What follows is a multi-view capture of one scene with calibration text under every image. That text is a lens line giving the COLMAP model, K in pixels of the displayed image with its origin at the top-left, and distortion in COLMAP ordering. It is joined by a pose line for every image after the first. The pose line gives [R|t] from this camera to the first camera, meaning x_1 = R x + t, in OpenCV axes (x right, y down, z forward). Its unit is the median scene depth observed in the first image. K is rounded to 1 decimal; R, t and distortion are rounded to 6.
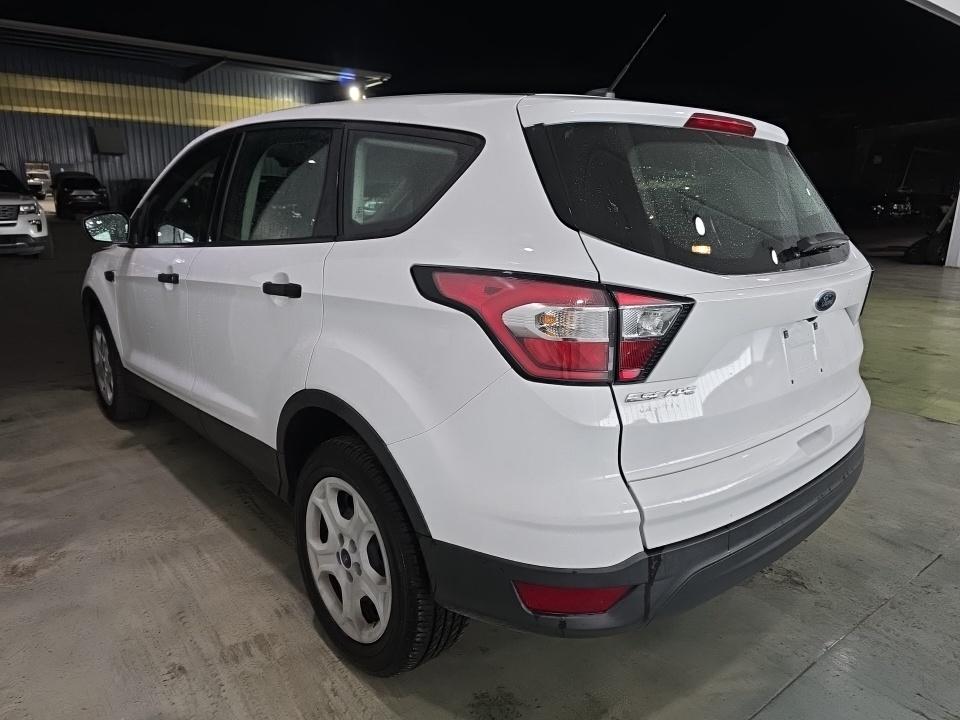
lens RADIAL K [[642.5, 0, 480.0], [0, 642.5, 360.0], [0, 0, 1]] dist [0.009863, 0.001254]
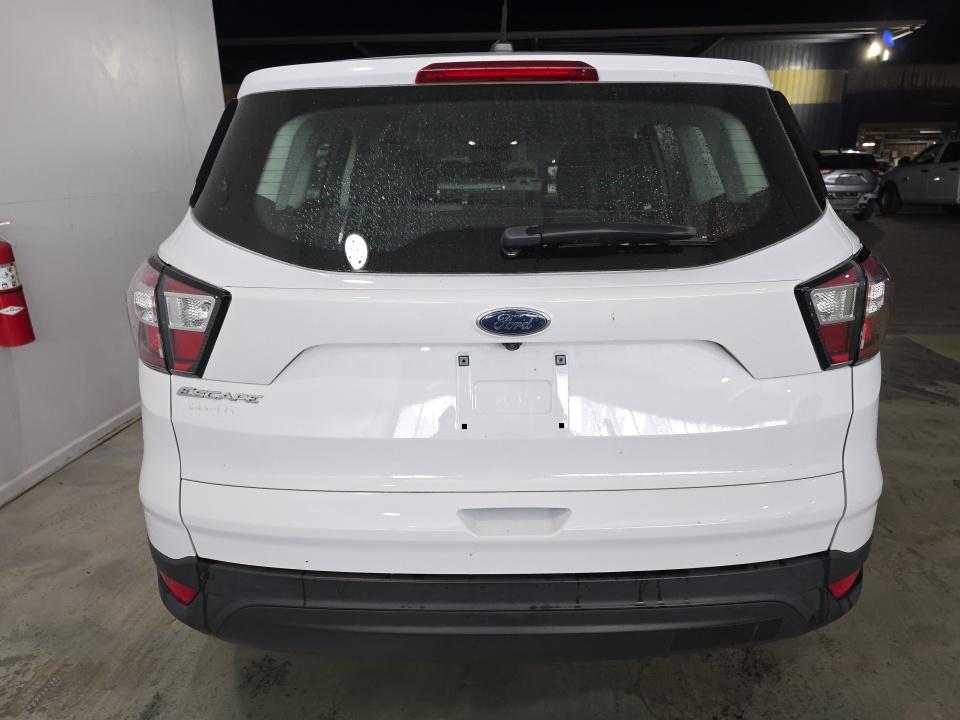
lens RADIAL K [[642.5, 0, 480.0], [0, 642.5, 360.0], [0, 0, 1]] dist [0.009863, 0.001254]
pose [[0.756863, 0.160409, -0.633583, 0.137977], [-0.140530, 0.986681, 0.081932, -0.014833], [0.638287, 0.027026, 0.769324, 0.066359]]
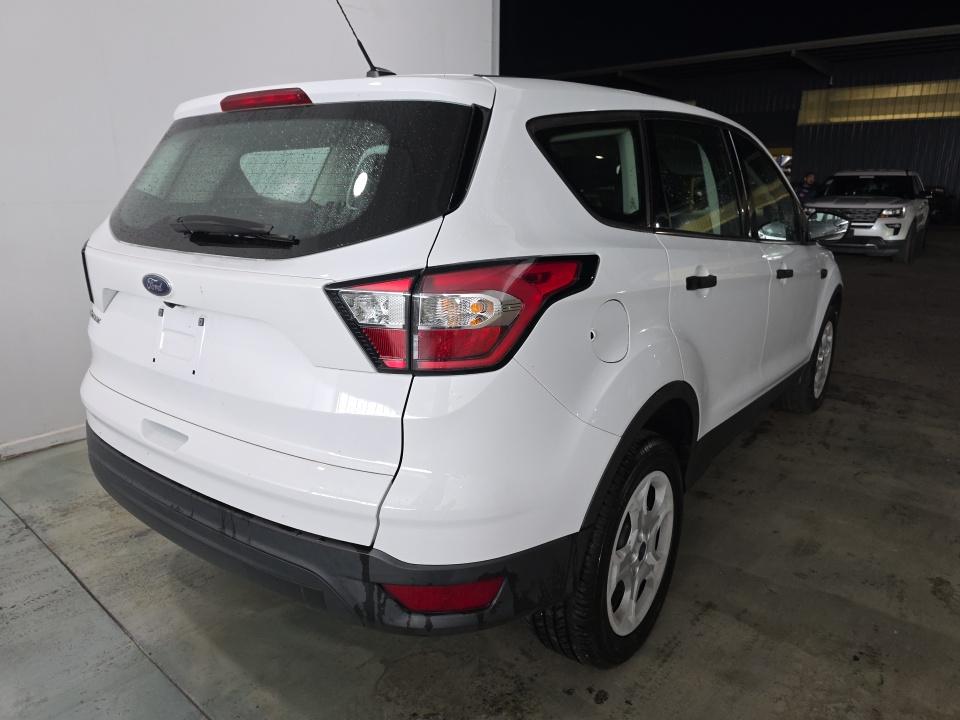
lens RADIAL K [[655.8, 0, 517.8], [0, 655.8, 367.4], [0, 0, 1]] dist [0.011298, 0.001609]
pose [[0.229115, 0.245577, -0.941912, 0.231324], [-0.252564, 0.949510, 0.186123, -0.042090], [0.940063, 0.195249, 0.279571, 0.183149]]
